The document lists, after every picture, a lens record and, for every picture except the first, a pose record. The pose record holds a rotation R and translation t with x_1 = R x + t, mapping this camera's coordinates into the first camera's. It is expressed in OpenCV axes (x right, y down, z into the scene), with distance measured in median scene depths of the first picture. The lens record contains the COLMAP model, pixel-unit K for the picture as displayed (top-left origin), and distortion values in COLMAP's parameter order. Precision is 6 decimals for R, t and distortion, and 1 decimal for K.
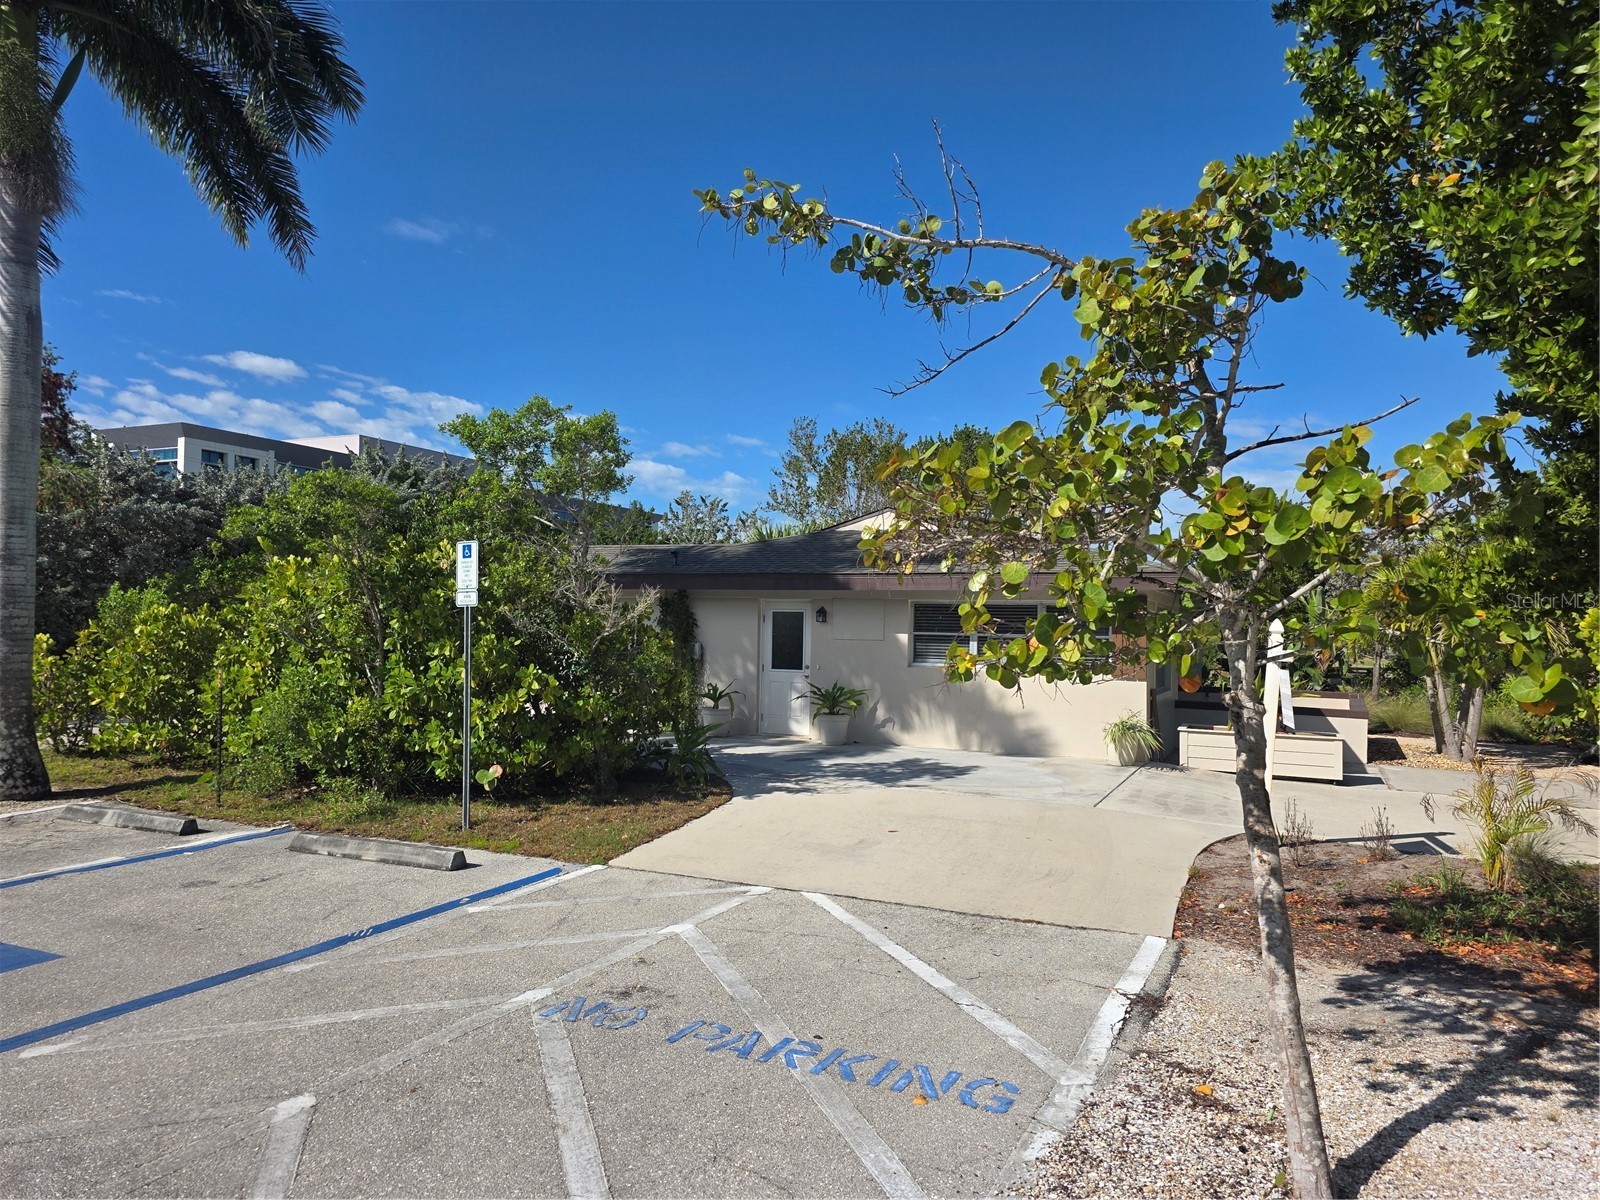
lens RADIAL K [[1083.6, 0, 802.2], [0, 1083.6, 615.2], [0, 0, 1]] dist [0.078240, -0.057598]
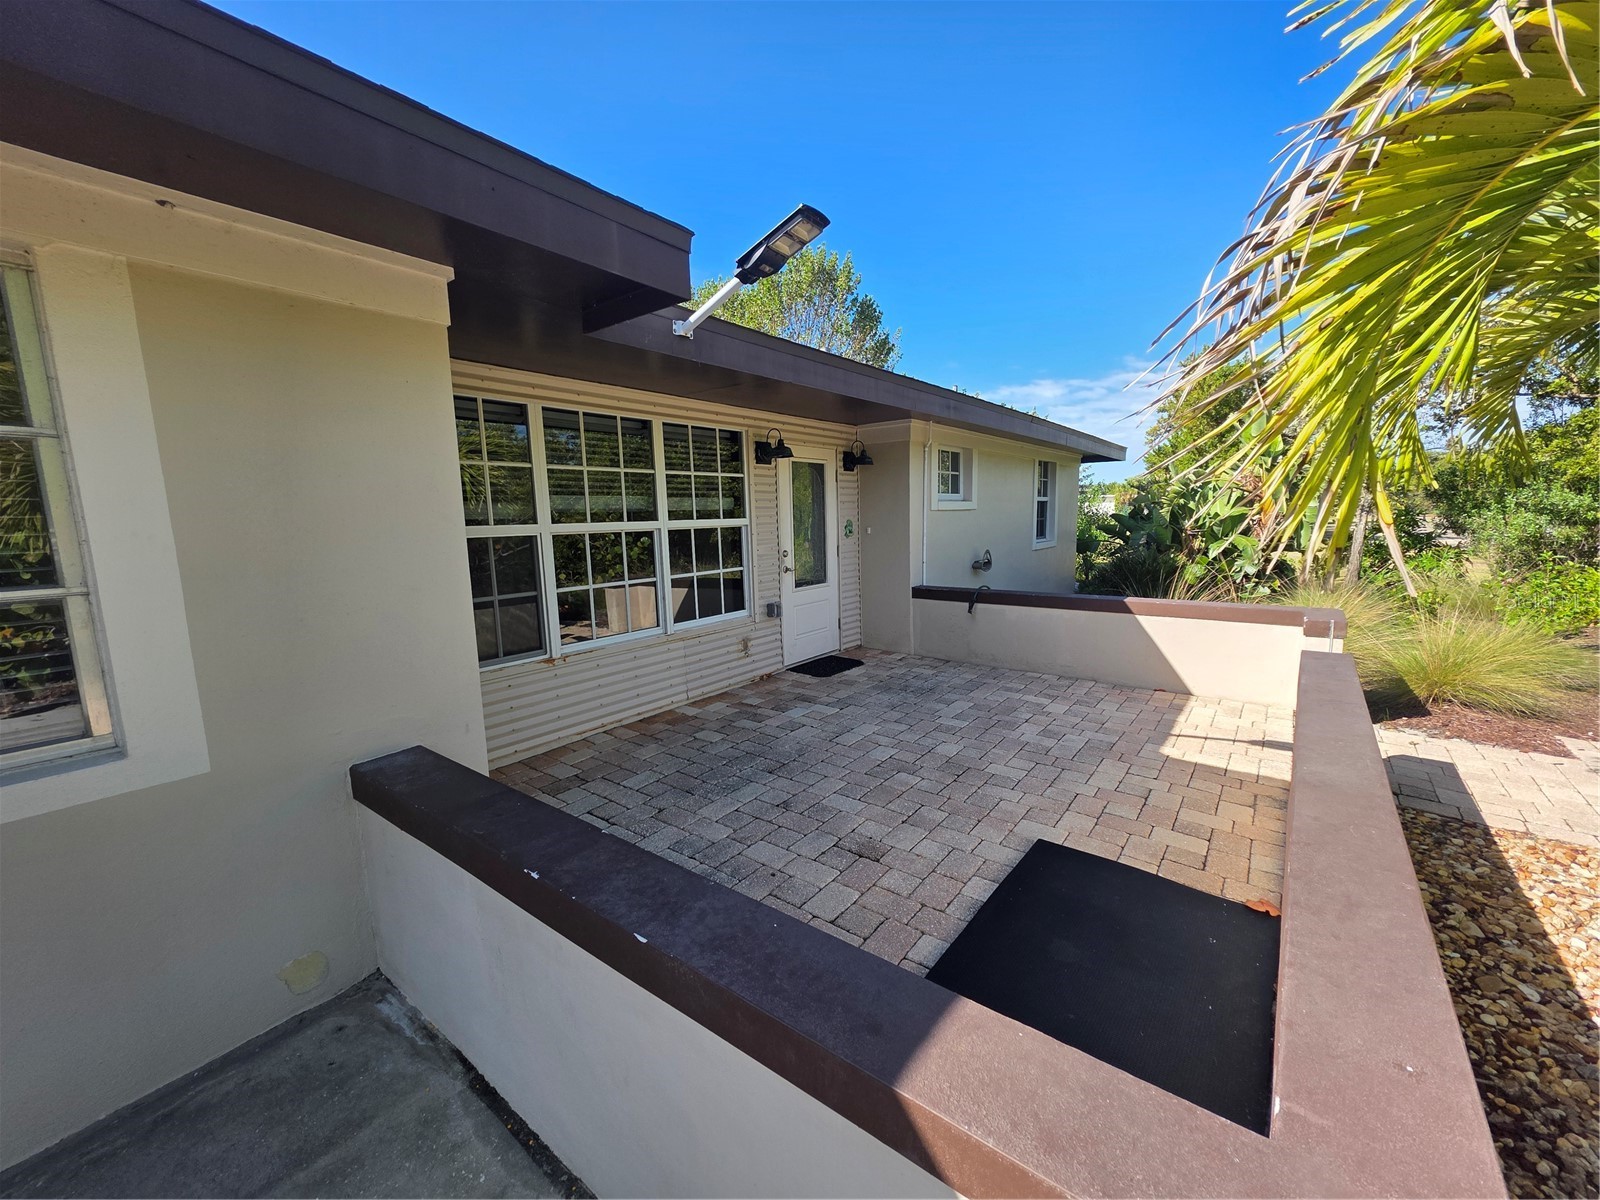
lens RADIAL K [[640.2, 0, 801.7], [0, 640.2, 604.1], [0, 0, 1]] dist [0.000853, 0.000318]
pose [[0.976942, -0.013500, -0.213075, 0.808559], [0.045387, 0.988320, 0.145479, 0.060247], [0.208623, -0.151795, 0.966144, 1.624469]]
